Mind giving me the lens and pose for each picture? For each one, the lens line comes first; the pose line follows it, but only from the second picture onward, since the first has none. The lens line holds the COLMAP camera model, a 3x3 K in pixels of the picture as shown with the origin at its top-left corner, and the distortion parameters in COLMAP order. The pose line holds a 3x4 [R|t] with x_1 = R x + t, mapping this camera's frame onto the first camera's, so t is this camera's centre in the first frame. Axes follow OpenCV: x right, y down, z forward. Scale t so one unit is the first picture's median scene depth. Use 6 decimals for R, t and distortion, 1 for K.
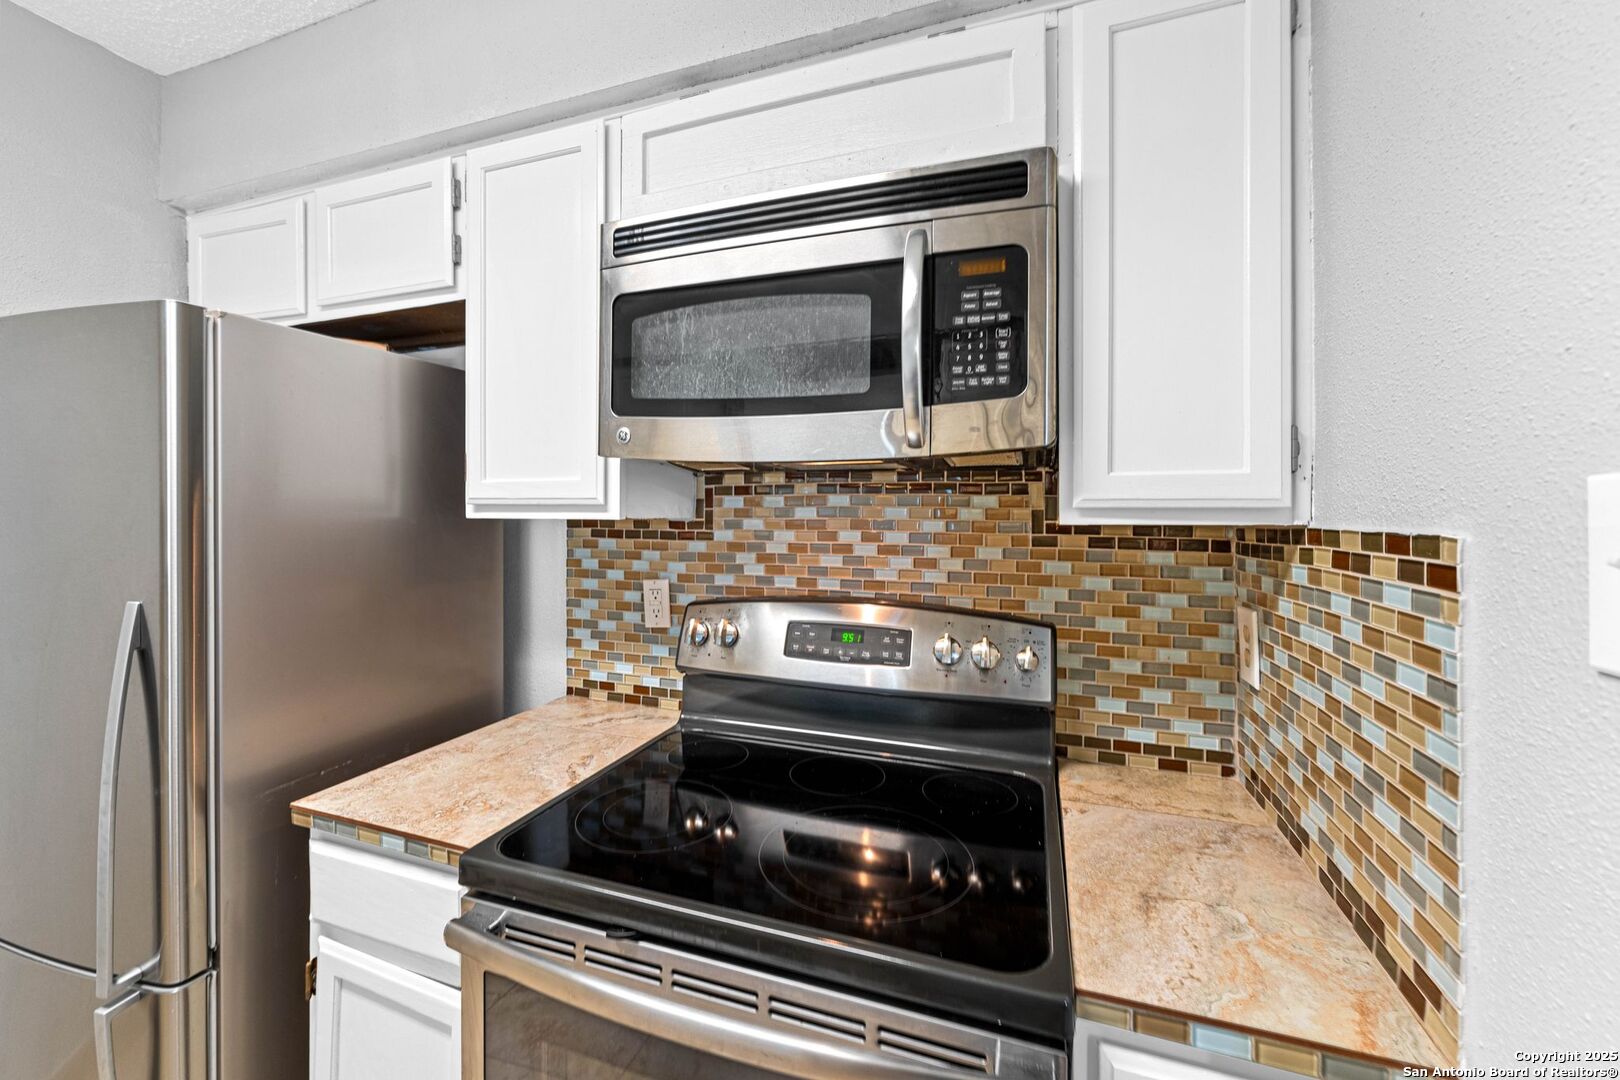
lens RADIAL K [[654.7, 0, 800.9], [0, 654.7, 522.3], [0, 0, 1]] dist [-0.000326, -0.000070]
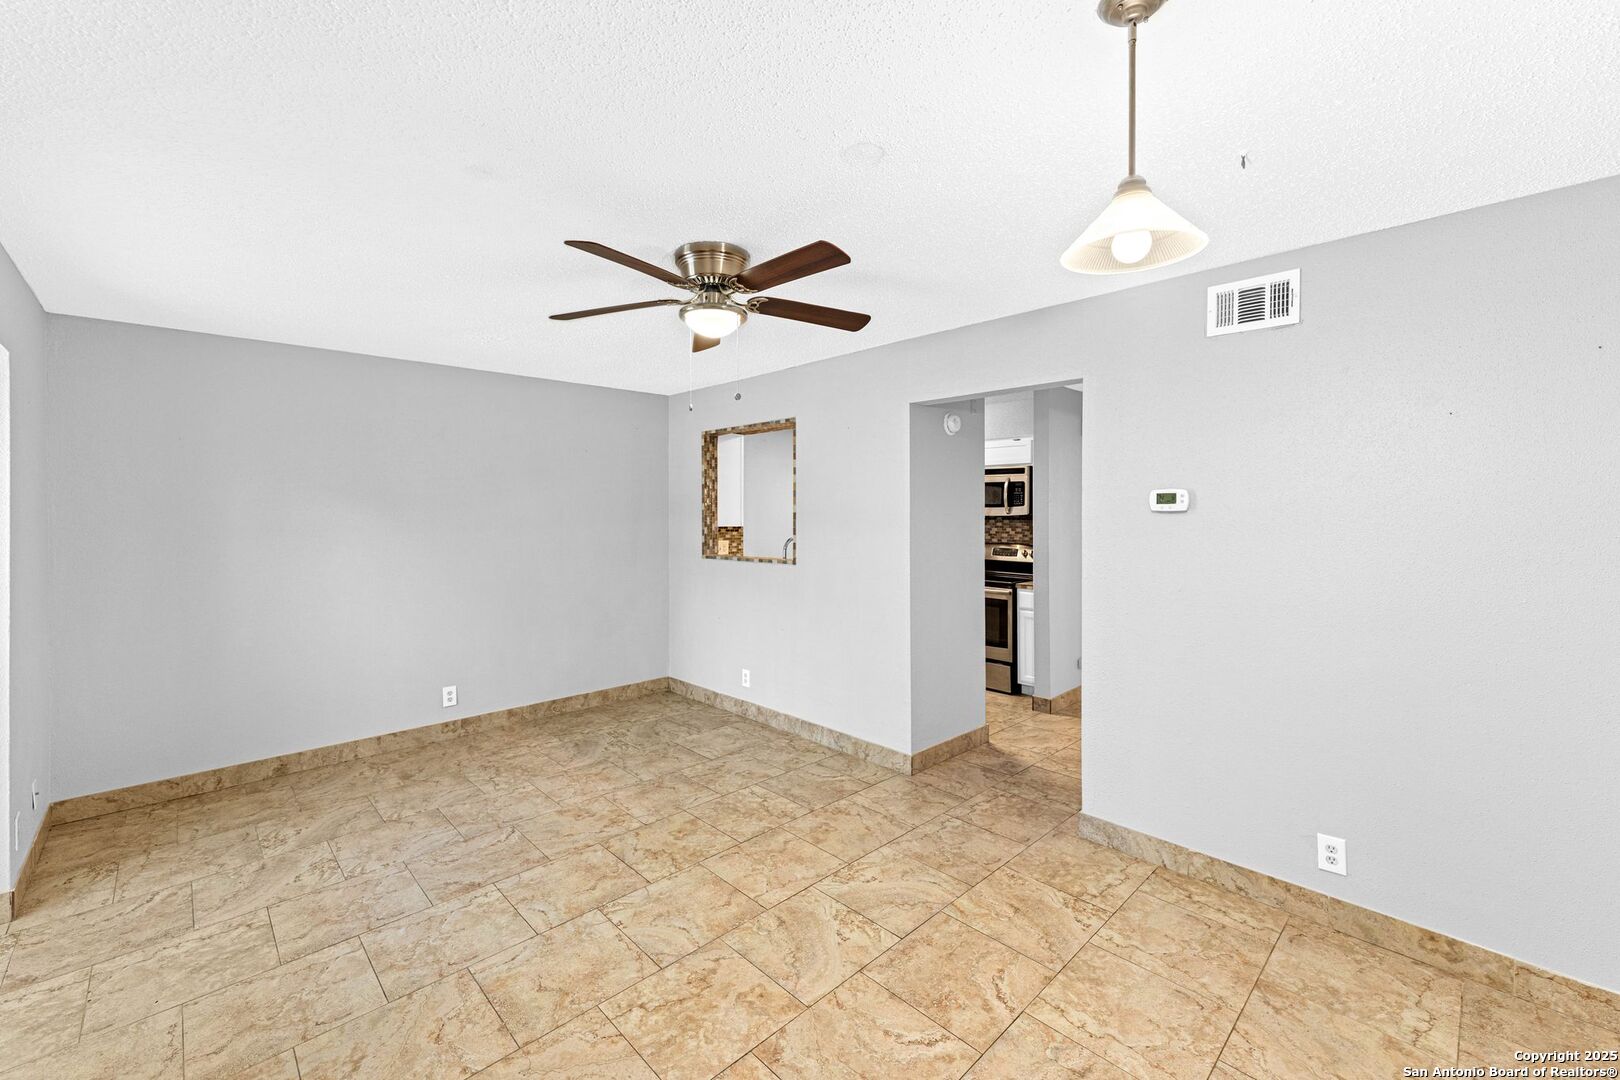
lens RADIAL K [[654.7, 0, 802.8], [0, 654.7, 525.0], [0, 0, 1]] dist [-0.000326, -0.000070]
pose [[0.891843, 0.006247, -0.452301, 1.180934], [-0.002039, 0.999950, 0.009791, -0.069368], [0.452340, -0.007810, 0.891812, -5.027282]]
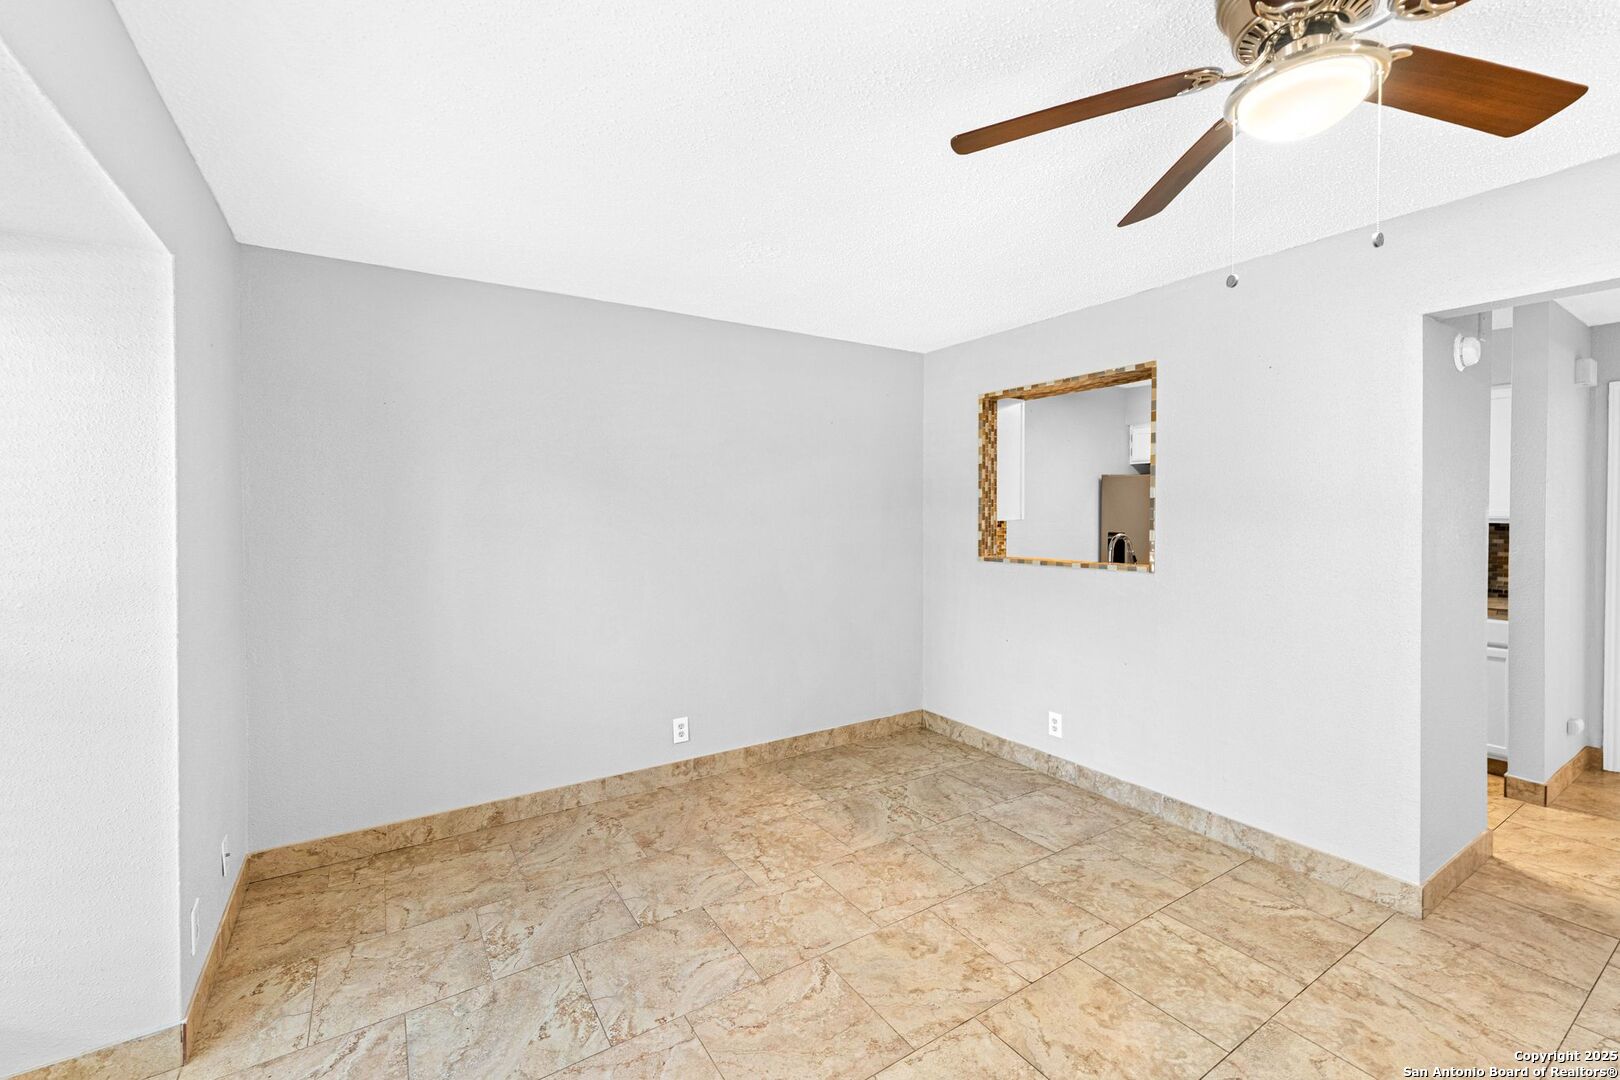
lens RADIAL K [[654.7, 0, 814.9], [0, 654.7, 531.8], [0, 0, 1]] dist [-0.000326, -0.000070]
pose [[0.799670, 0.016544, -0.600211, -0.288634], [-0.005188, 0.999773, 0.020645, -0.003909], [0.600417, -0.013395, 0.799575, -4.530785]]
